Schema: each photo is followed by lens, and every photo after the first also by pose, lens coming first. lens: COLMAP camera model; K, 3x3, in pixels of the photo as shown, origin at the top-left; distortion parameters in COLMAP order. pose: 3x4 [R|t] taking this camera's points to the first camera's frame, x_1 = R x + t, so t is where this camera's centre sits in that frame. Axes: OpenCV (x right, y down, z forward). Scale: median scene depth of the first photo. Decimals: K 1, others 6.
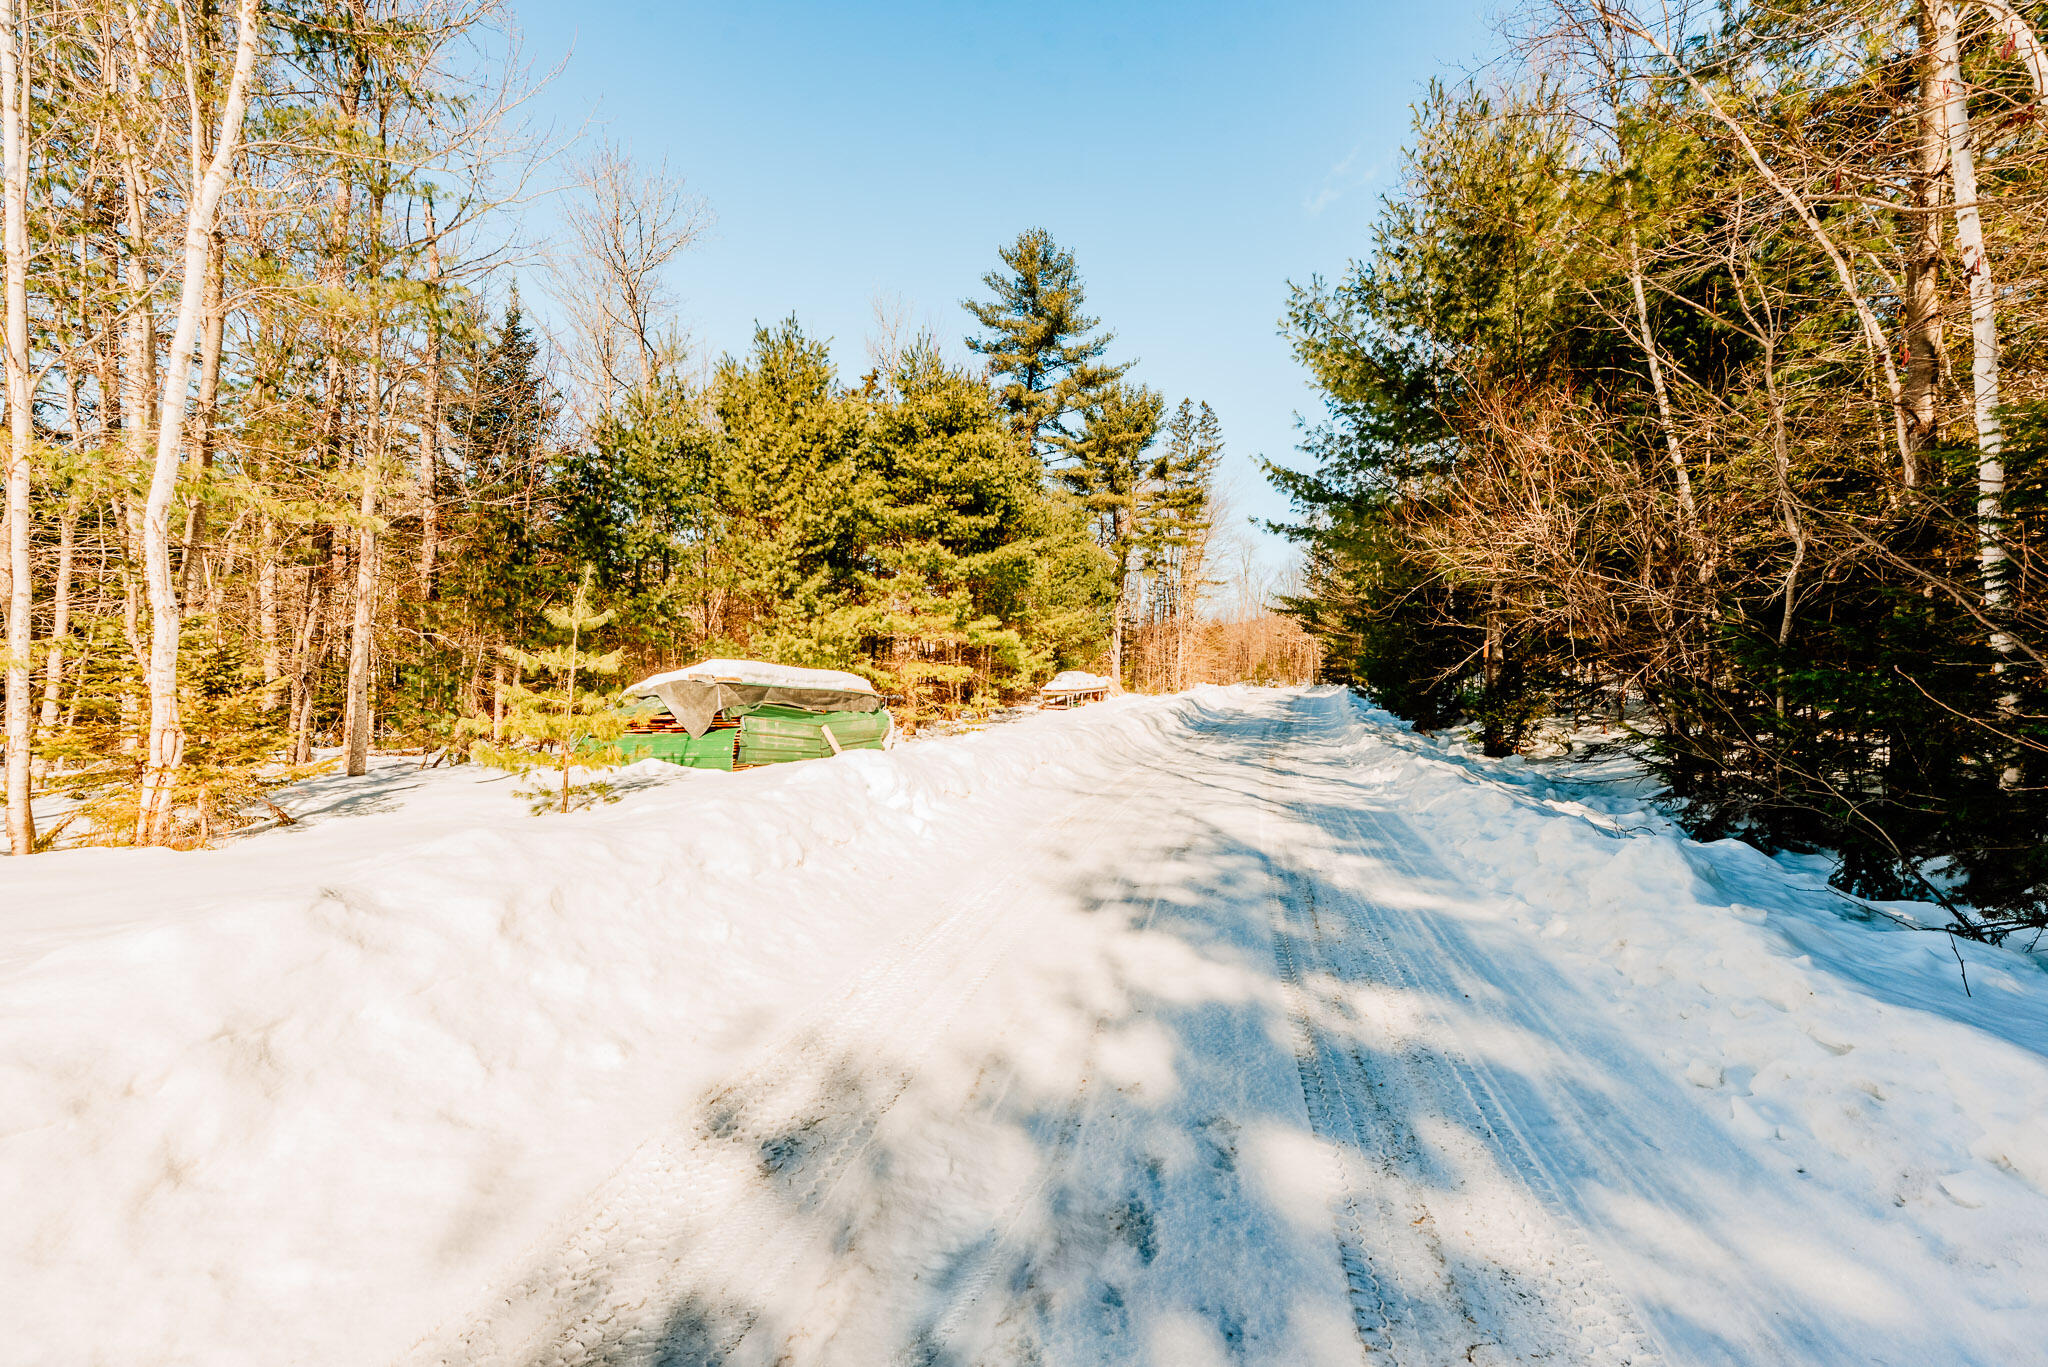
lens RADIAL K [[819.6, 0, 1025.6], [0, 819.6, 677.0], [0, 0, 1]] dist [0.009773, 0.000177]
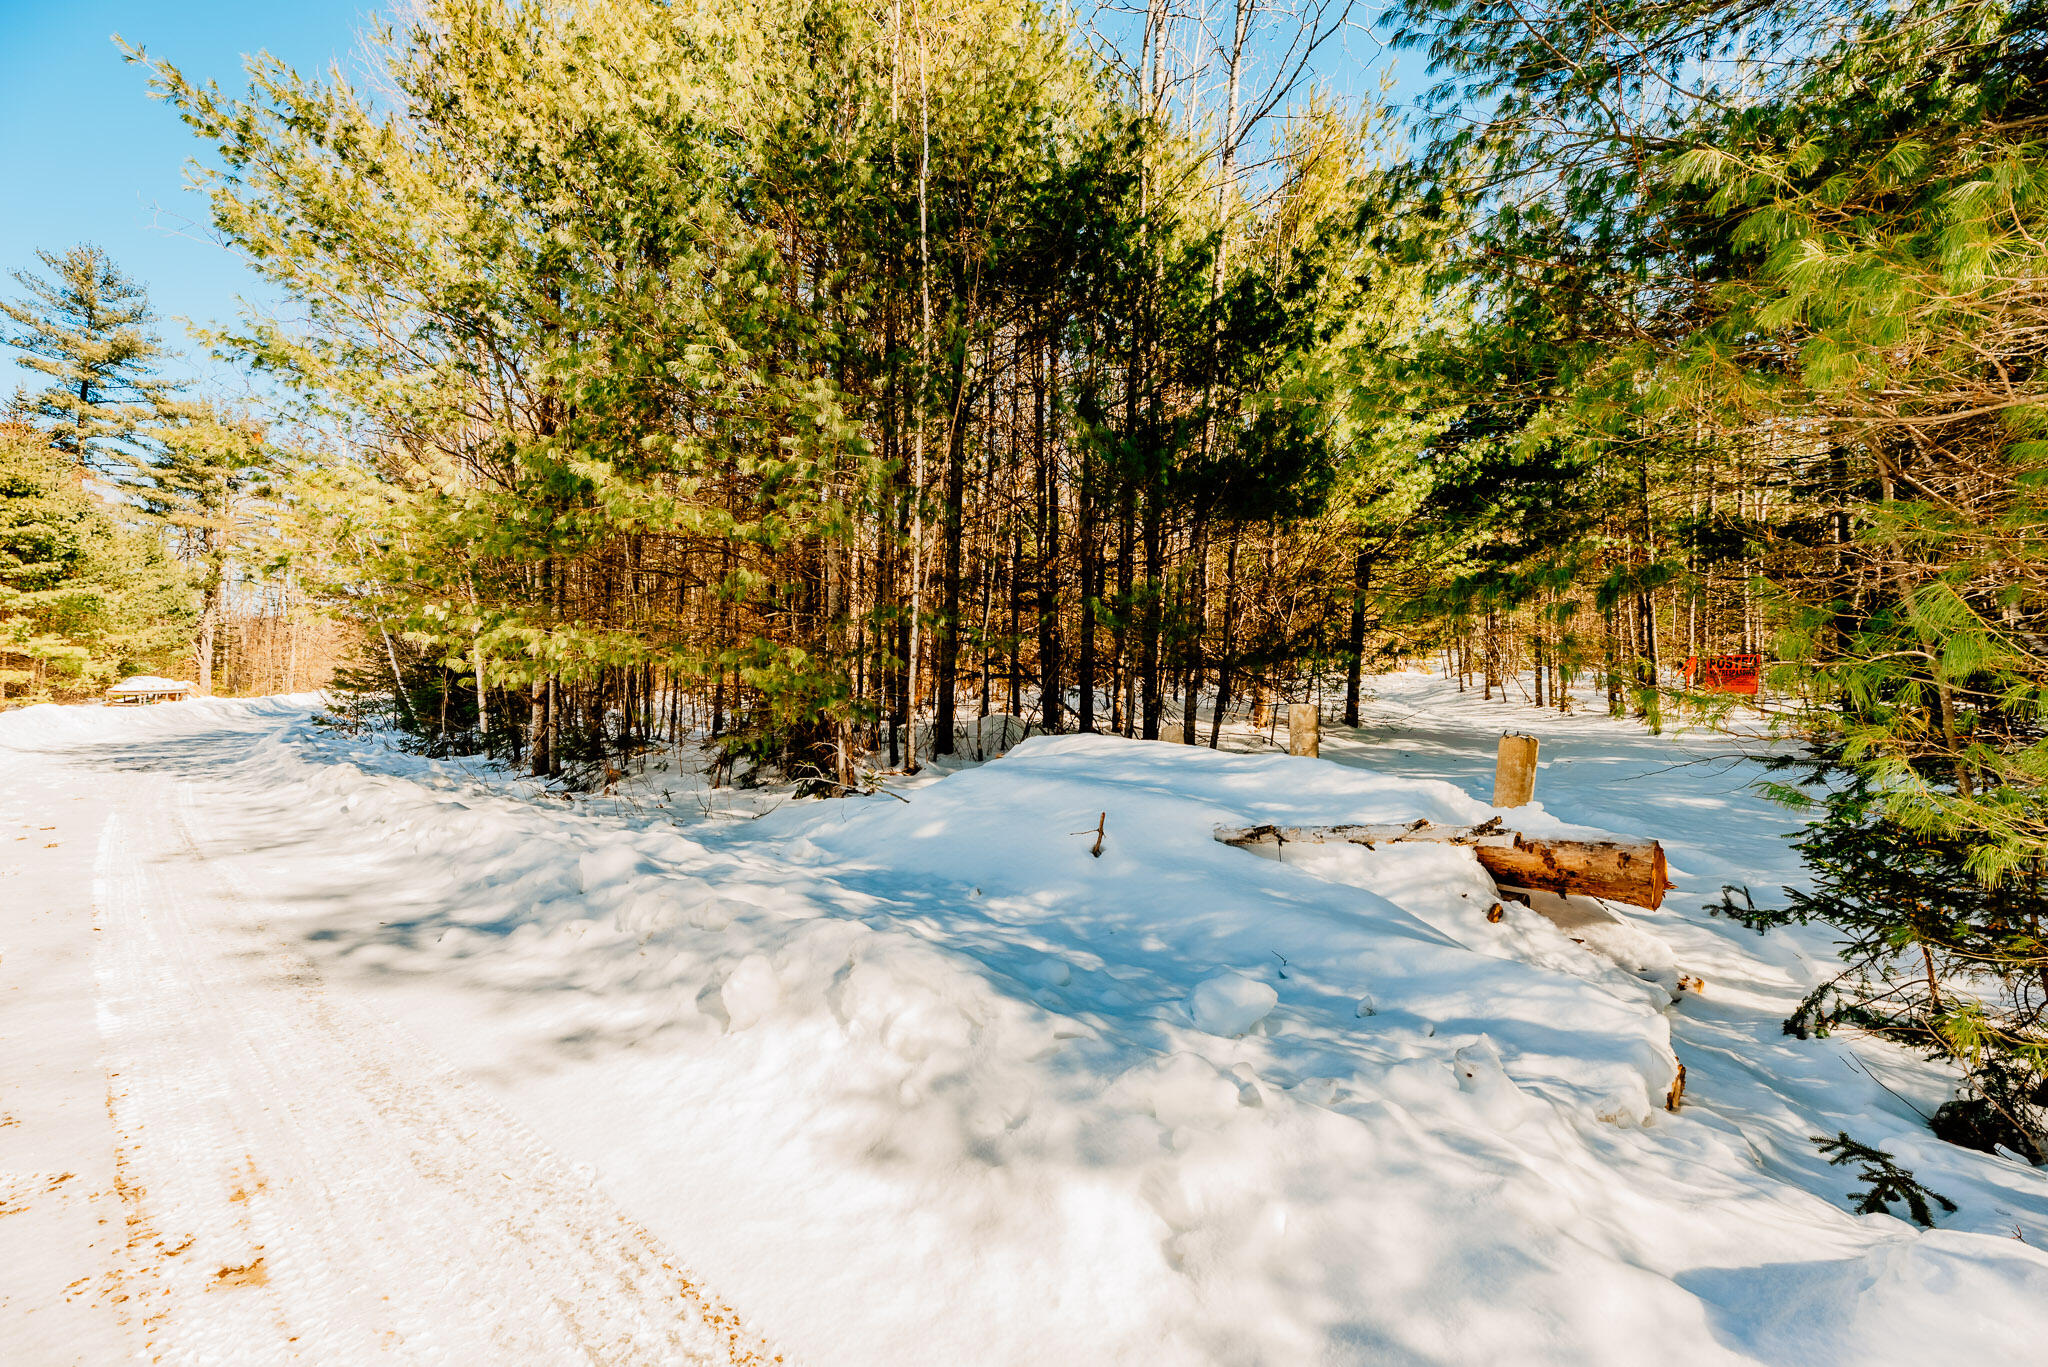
lens RADIAL K [[819.6, 0, 996.3], [0, 819.6, 683.9], [0, 0, 1]] dist [0.009773, 0.000177]
pose [[0.659729, 0.003940, 0.751493, -0.027079], [-0.002704, 0.999992, -0.002869, 0.005455], [-0.751499, -0.000139, 0.659734, -0.677039]]
